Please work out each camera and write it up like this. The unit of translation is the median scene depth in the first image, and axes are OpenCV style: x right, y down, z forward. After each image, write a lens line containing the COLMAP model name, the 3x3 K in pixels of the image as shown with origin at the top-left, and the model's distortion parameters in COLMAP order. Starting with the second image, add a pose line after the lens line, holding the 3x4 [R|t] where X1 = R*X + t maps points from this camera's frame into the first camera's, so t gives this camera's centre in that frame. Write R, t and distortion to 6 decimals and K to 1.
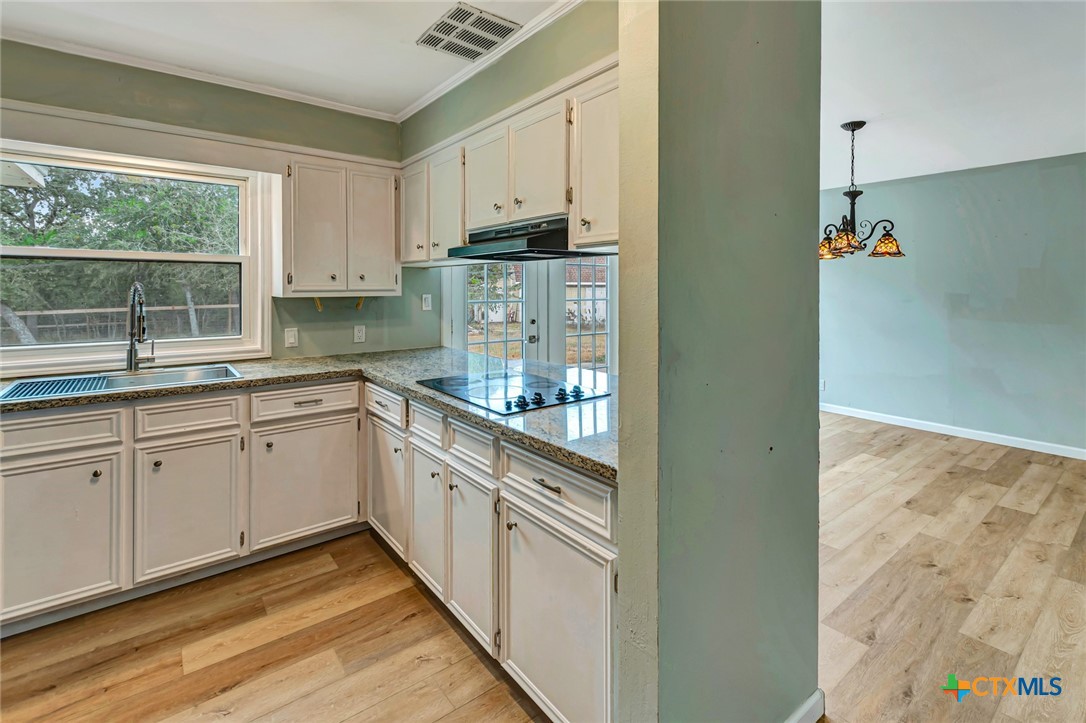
lens RADIAL K [[492.2, 0, 542.8], [0, 492.2, 353.3], [0, 0, 1]] dist [-0.000436, -0.000713]
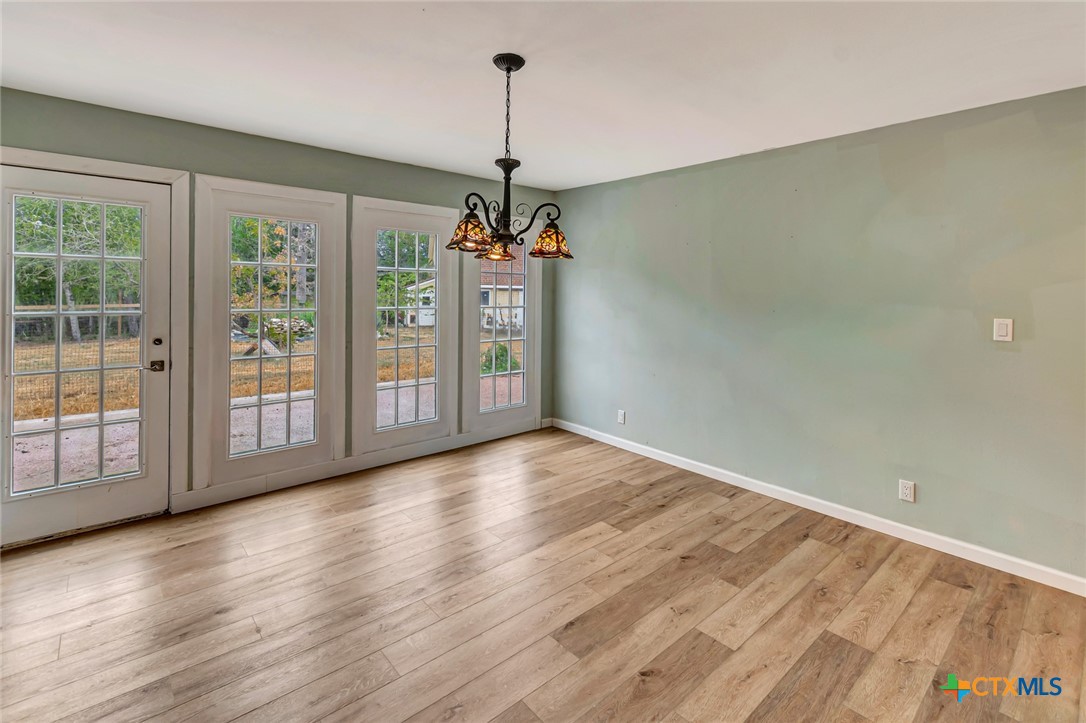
lens RADIAL K [[492.2, 0, 522.8], [0, 492.2, 359.8], [0, 0, 1]] dist [-0.000436, -0.000713]
pose [[0.998915, 0.008803, 0.045723, 0.627525], [-0.009092, 0.999940, 0.006114, -0.060044], [-0.045667, -0.006523, 0.998935, 0.324051]]
